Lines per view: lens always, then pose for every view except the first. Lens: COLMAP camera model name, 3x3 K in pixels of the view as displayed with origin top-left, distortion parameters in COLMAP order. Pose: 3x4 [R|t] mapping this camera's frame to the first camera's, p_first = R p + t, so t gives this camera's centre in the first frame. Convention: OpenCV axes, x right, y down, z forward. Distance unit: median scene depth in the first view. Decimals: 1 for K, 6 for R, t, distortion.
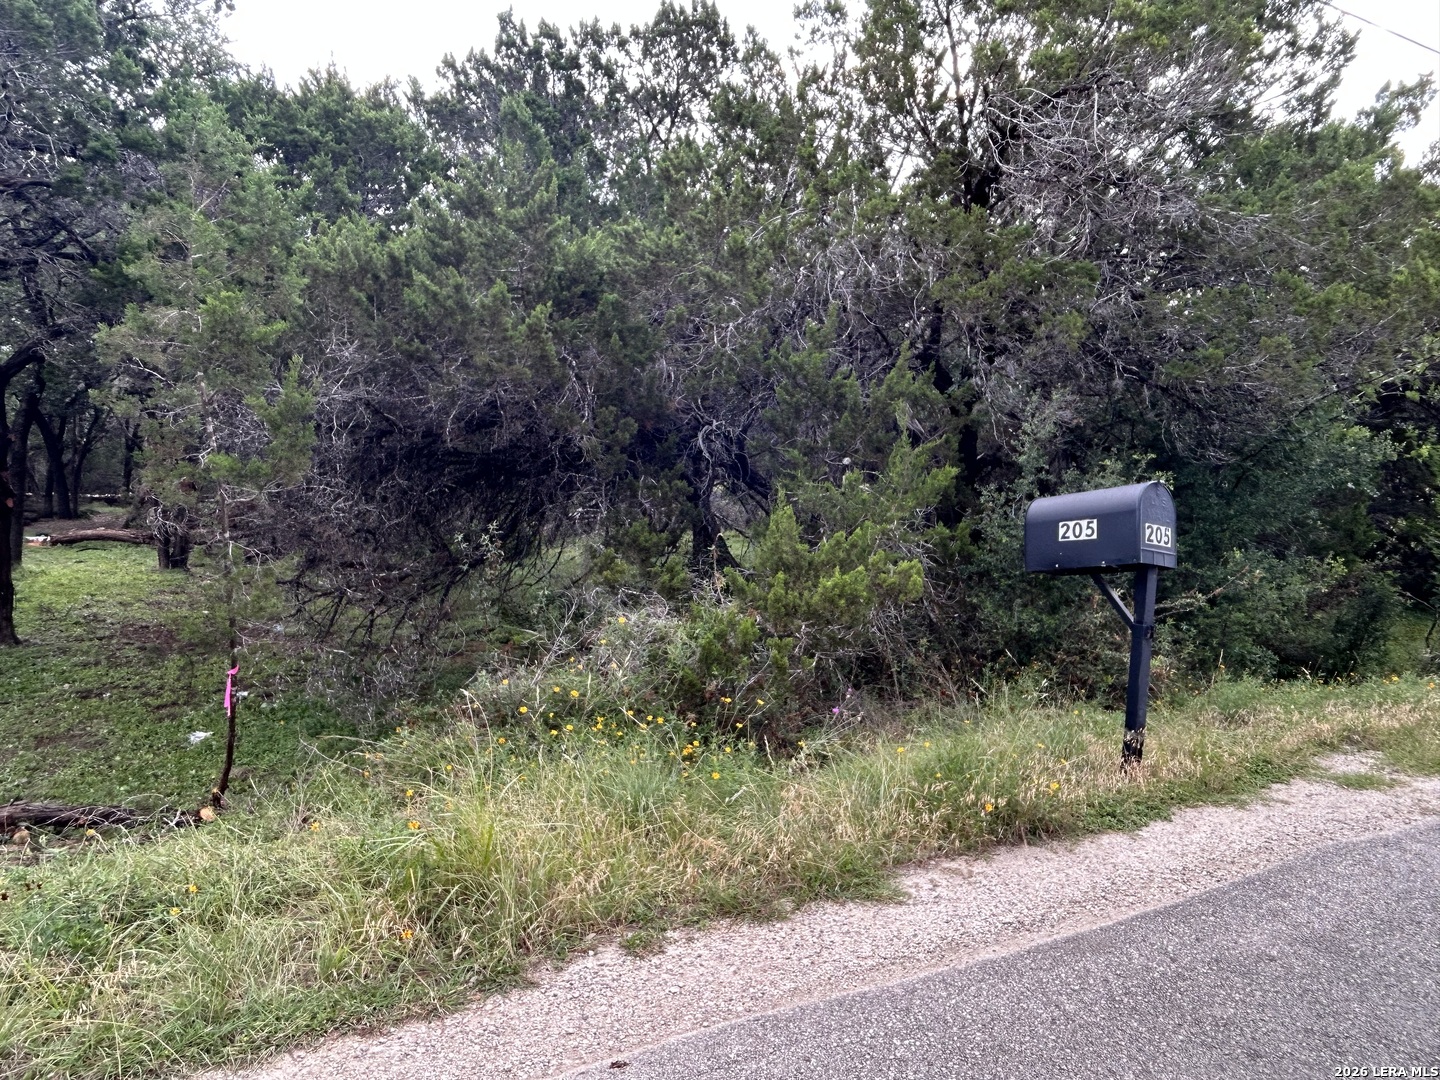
lens RADIAL K [[921.0, 0, 725.0], [0, 921.0, 539.3], [0, 0, 1]] dist [0.002955, 0.002783]
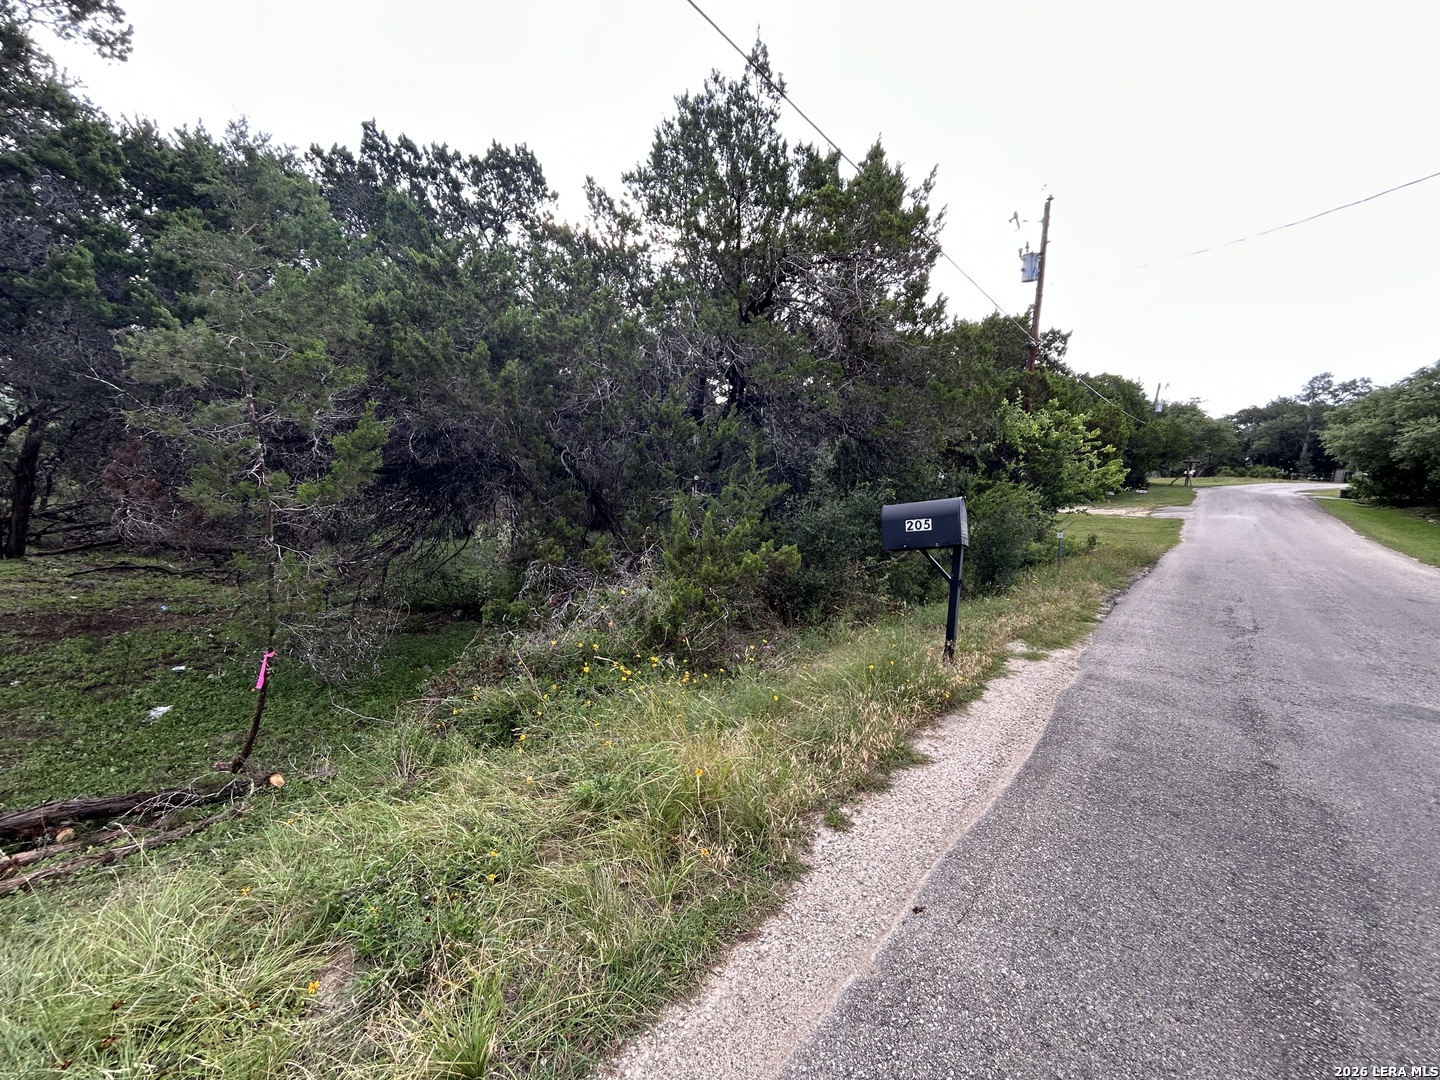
lens RADIAL K [[583.0, 0, 720.3], [0, 583.0, 537.9], [0, 0, 1]] dist [0.002248, -0.000001]
pose [[0.923758, -0.018254, 0.382541, -0.107854], [0.009077, 0.999626, 0.025780, -0.005056], [-0.382869, -0.020342, 0.923579, 0.043170]]
